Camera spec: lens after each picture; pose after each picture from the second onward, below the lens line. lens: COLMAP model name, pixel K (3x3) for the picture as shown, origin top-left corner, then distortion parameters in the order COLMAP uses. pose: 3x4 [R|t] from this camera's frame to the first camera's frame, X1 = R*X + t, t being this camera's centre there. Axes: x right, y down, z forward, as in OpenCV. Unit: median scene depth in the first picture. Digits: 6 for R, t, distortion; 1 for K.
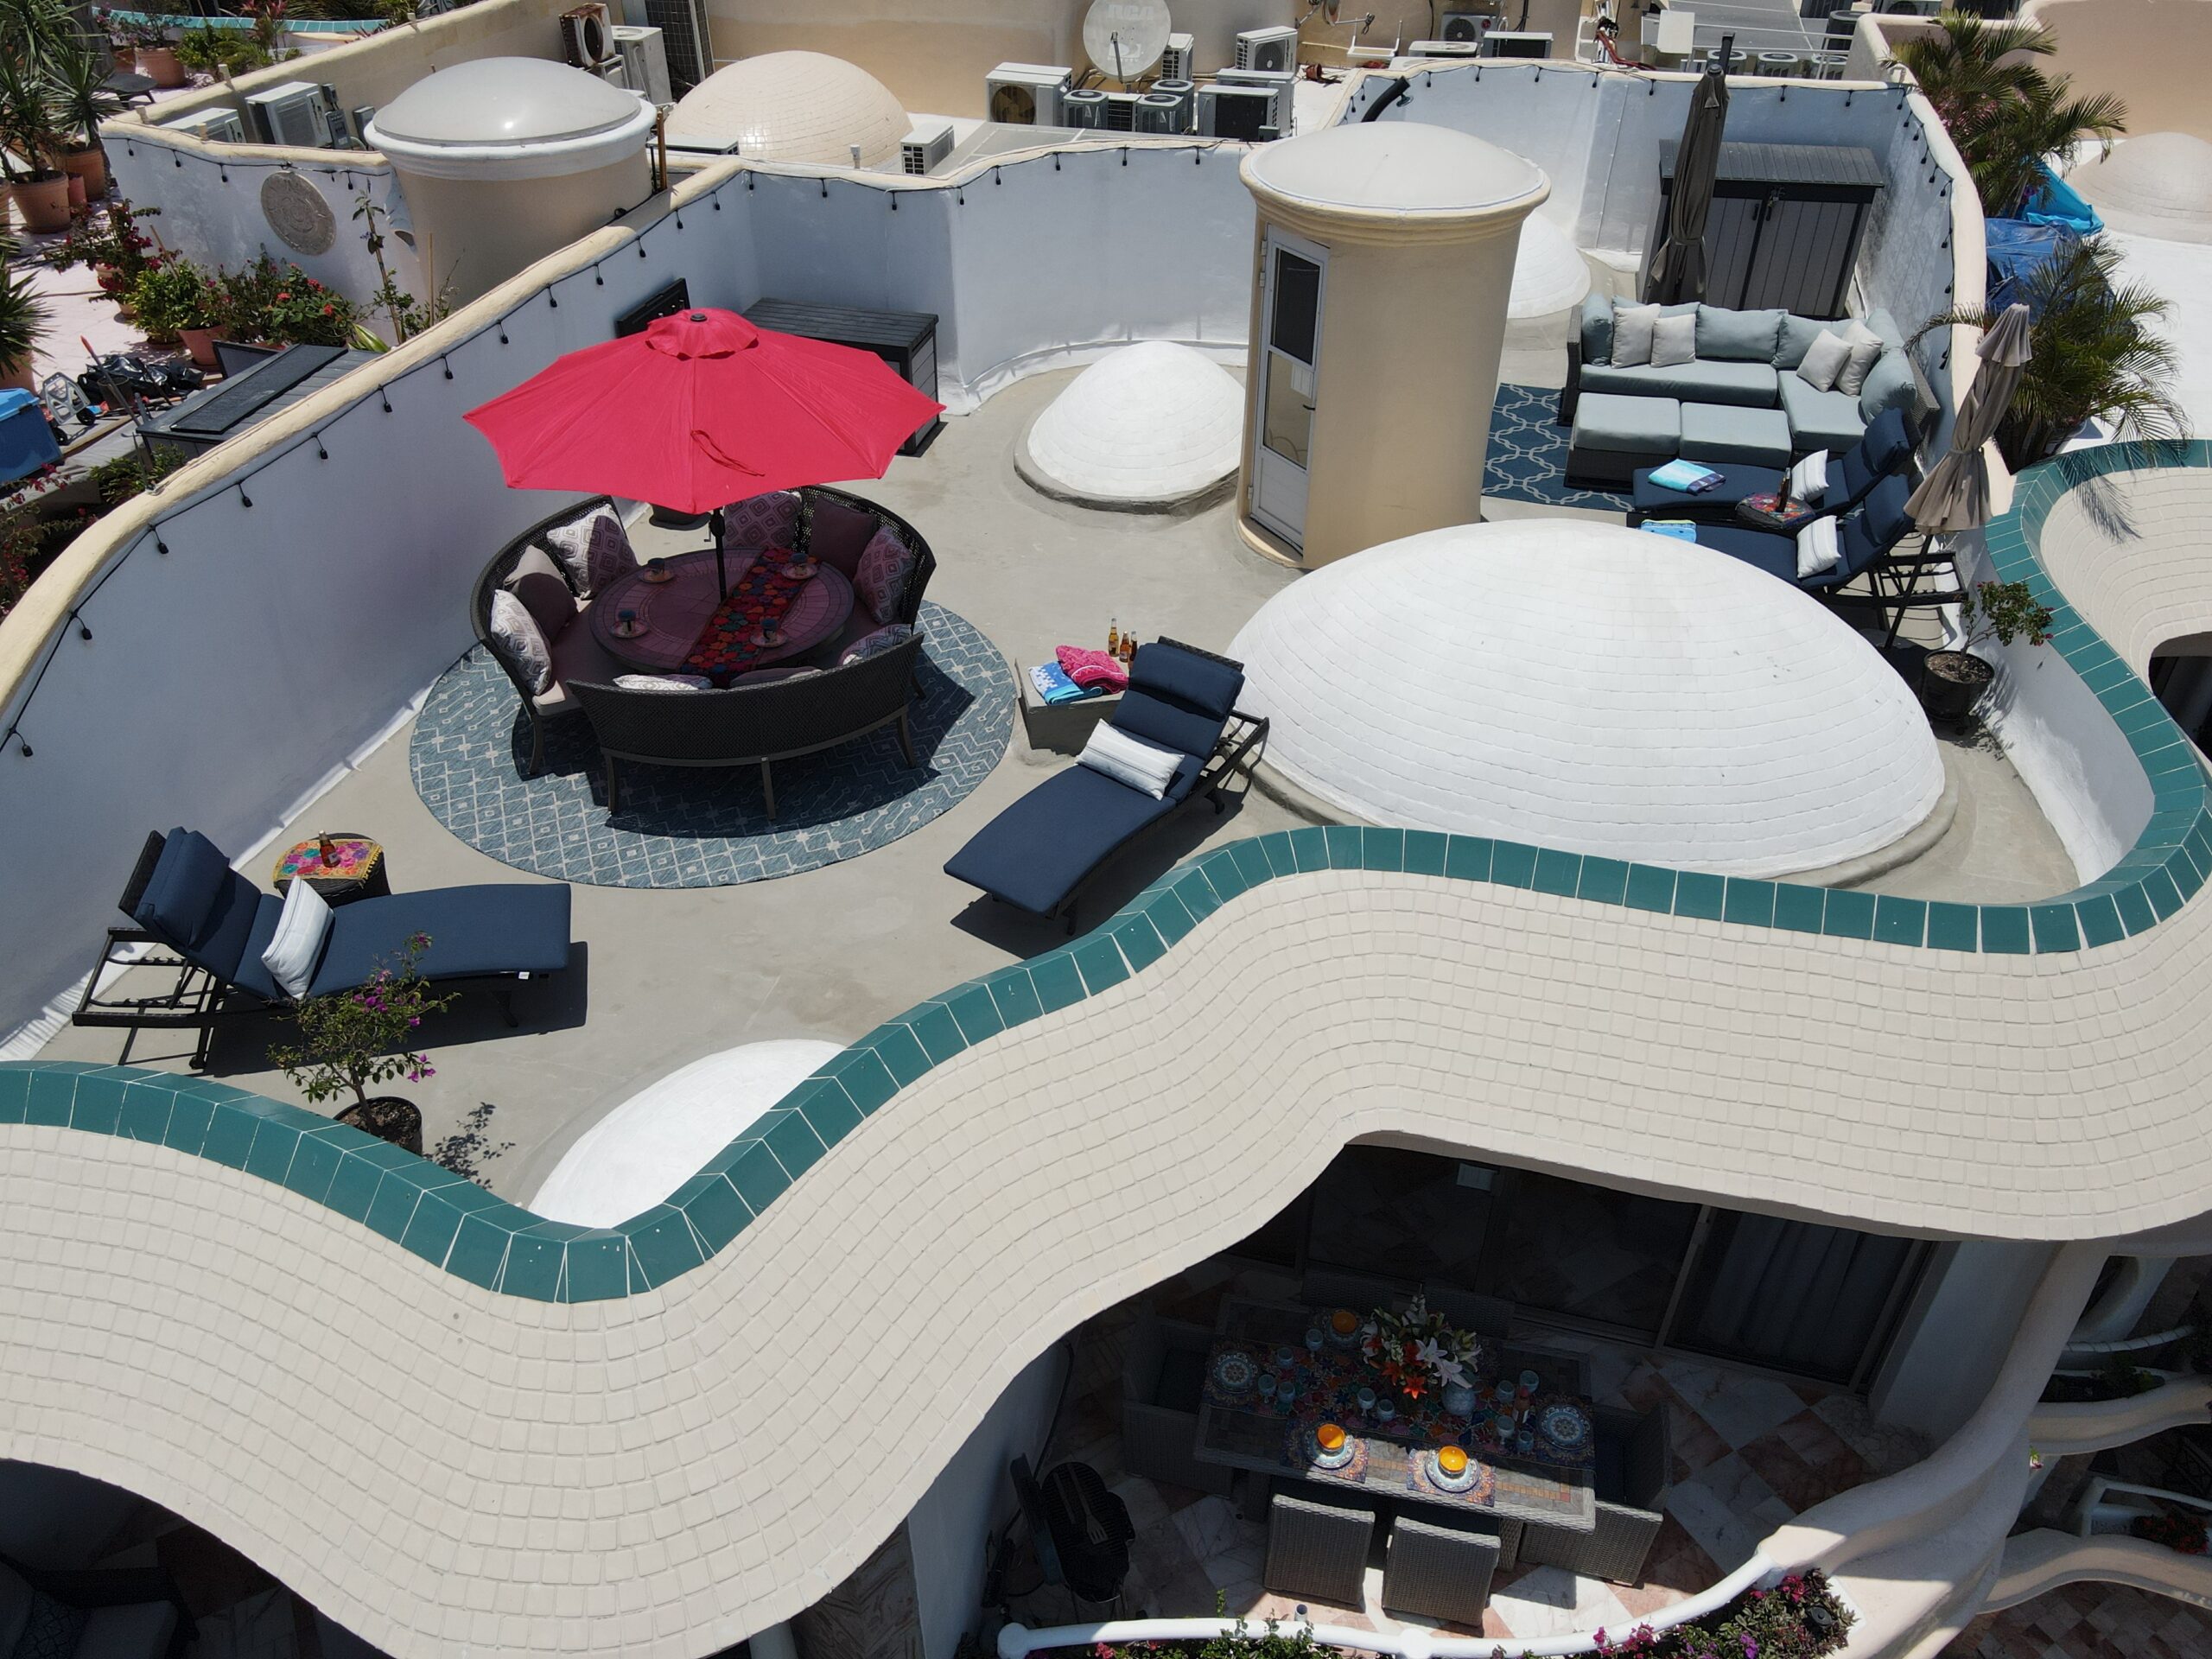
lens RADIAL K [[1622.8, 0, 1096.7], [0, 1622.8, 823.1], [0, 0, 1]] dist [0.004377, 0.008037]
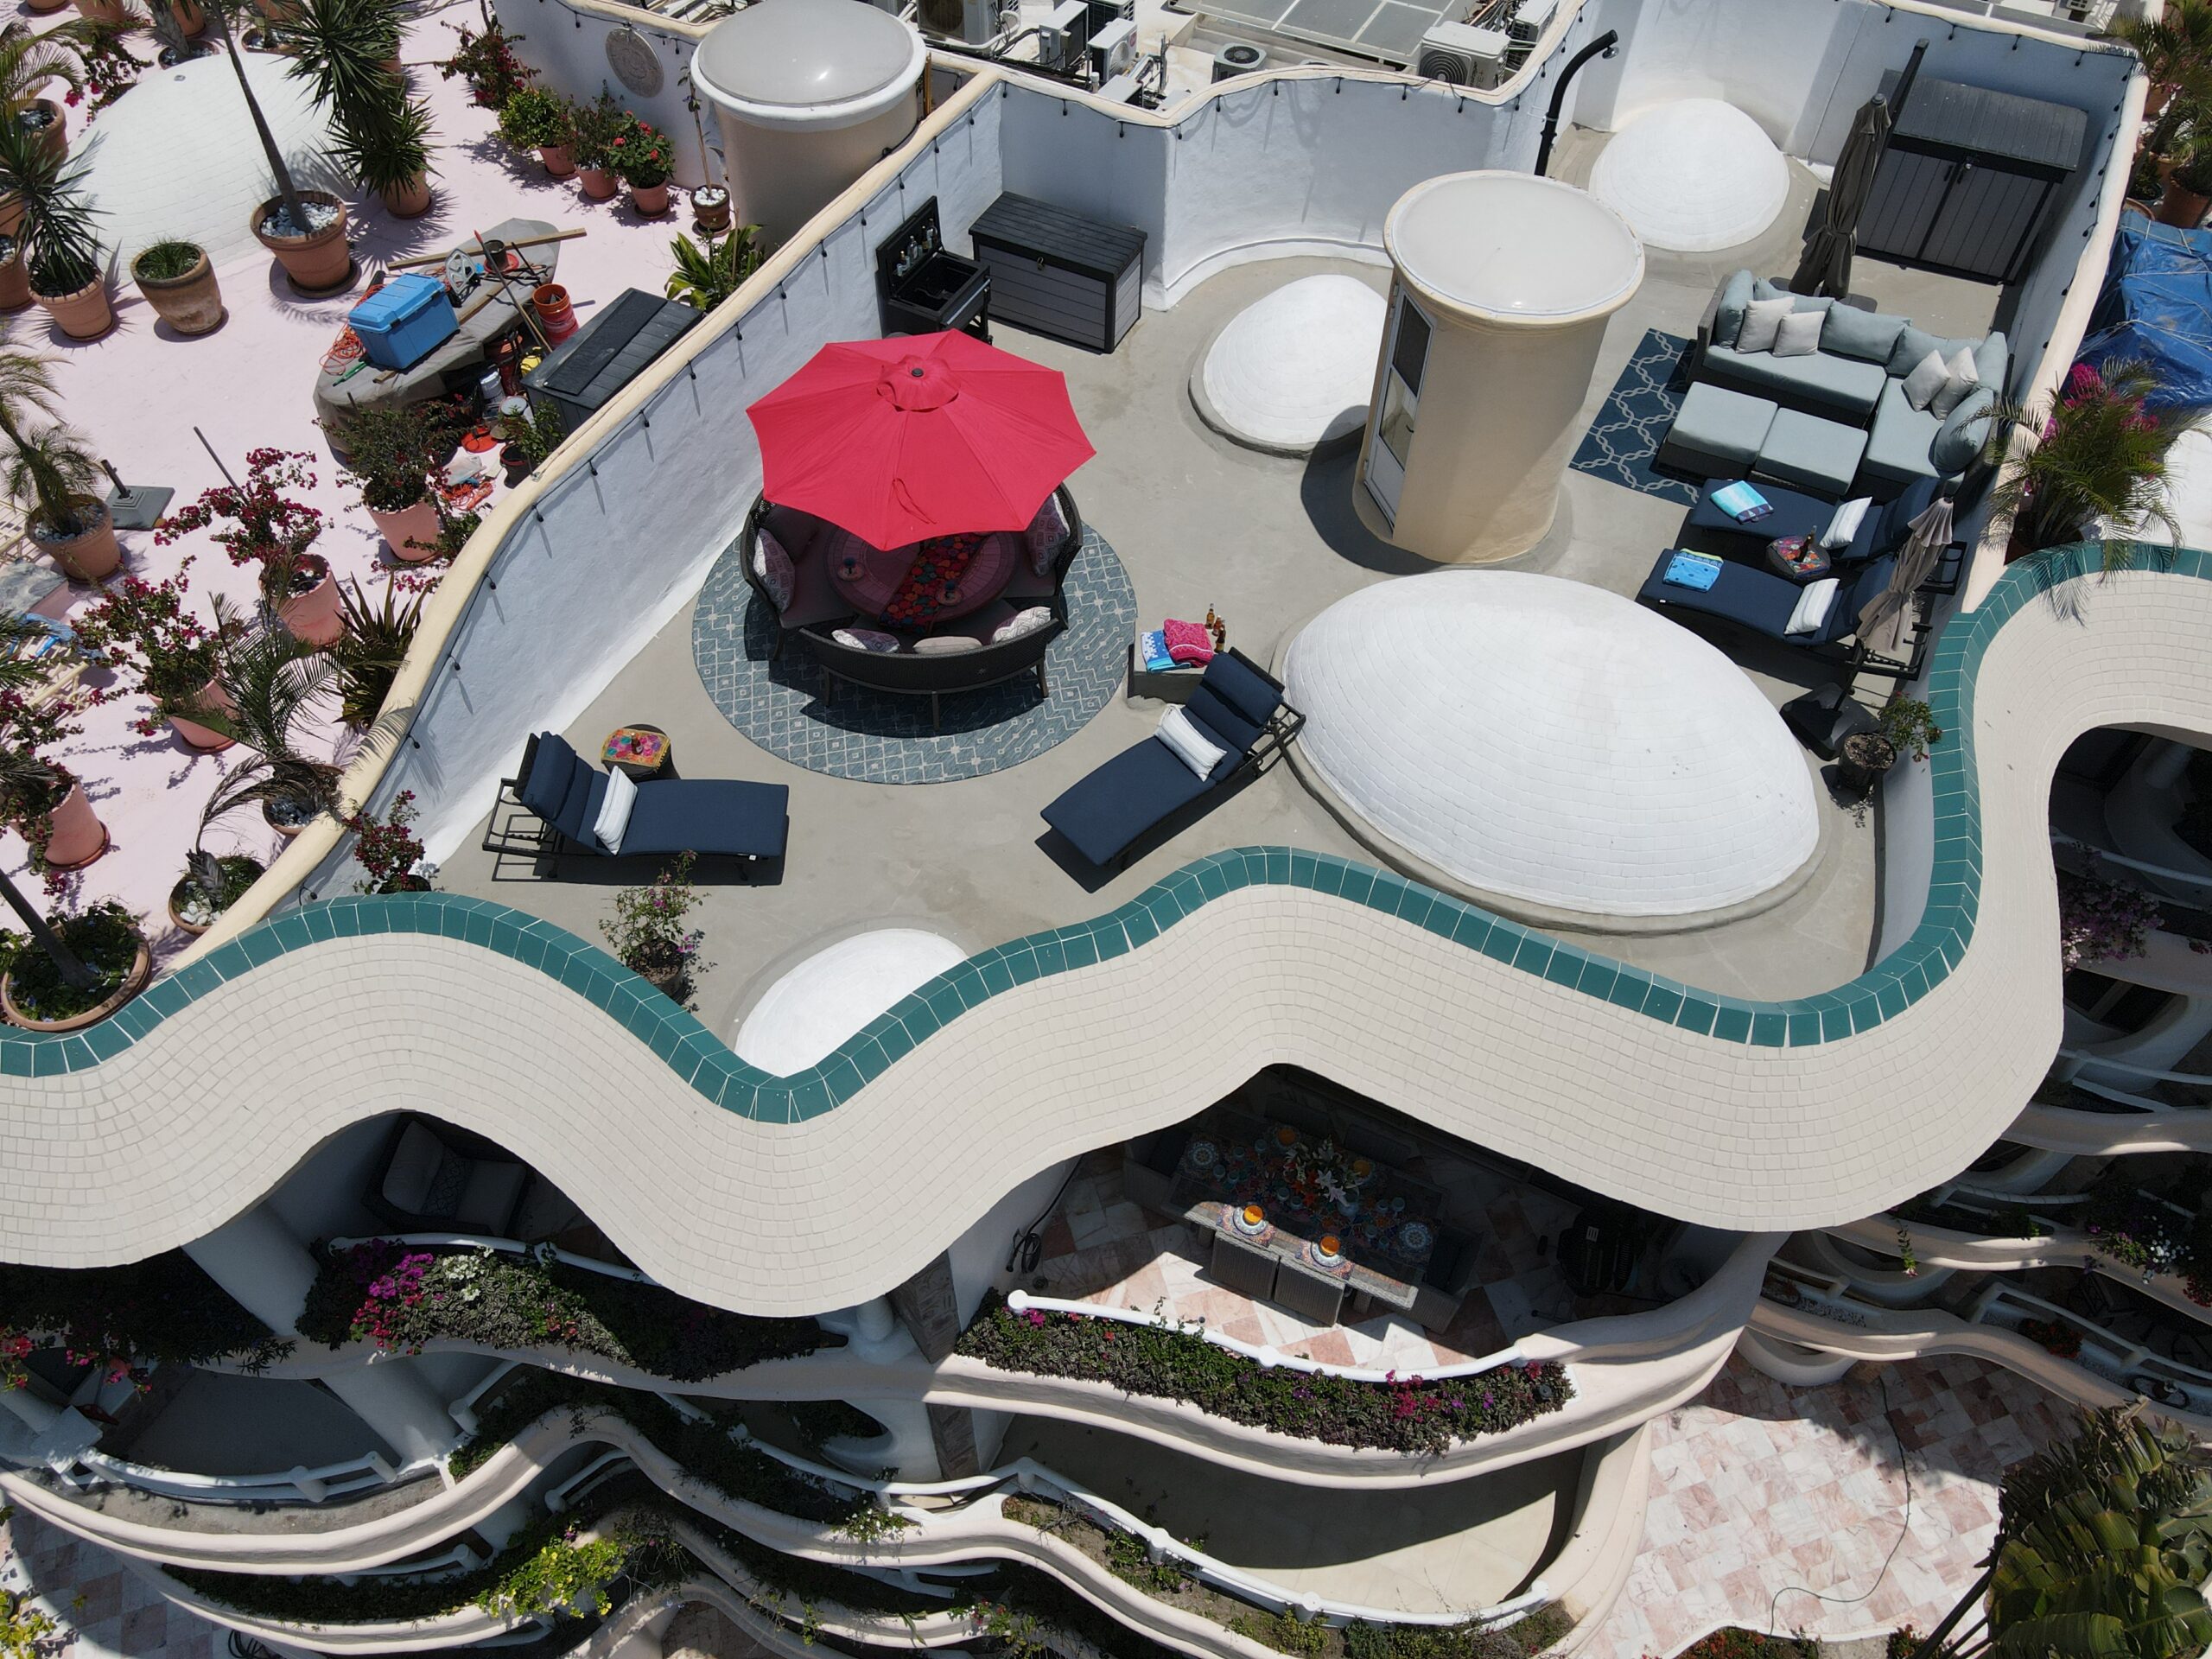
lens RADIAL K [[1632.2, 0, 1094.9], [0, 1632.2, 822.4], [0, 0, 1]] dist [-0.024979, 0.059676]
pose [[0.977492, 0.170016, -0.124915, 0.115796], [-0.130091, 0.951864, 0.277545, -0.320796], [0.166089, -0.255048, 0.952557, -0.313460]]
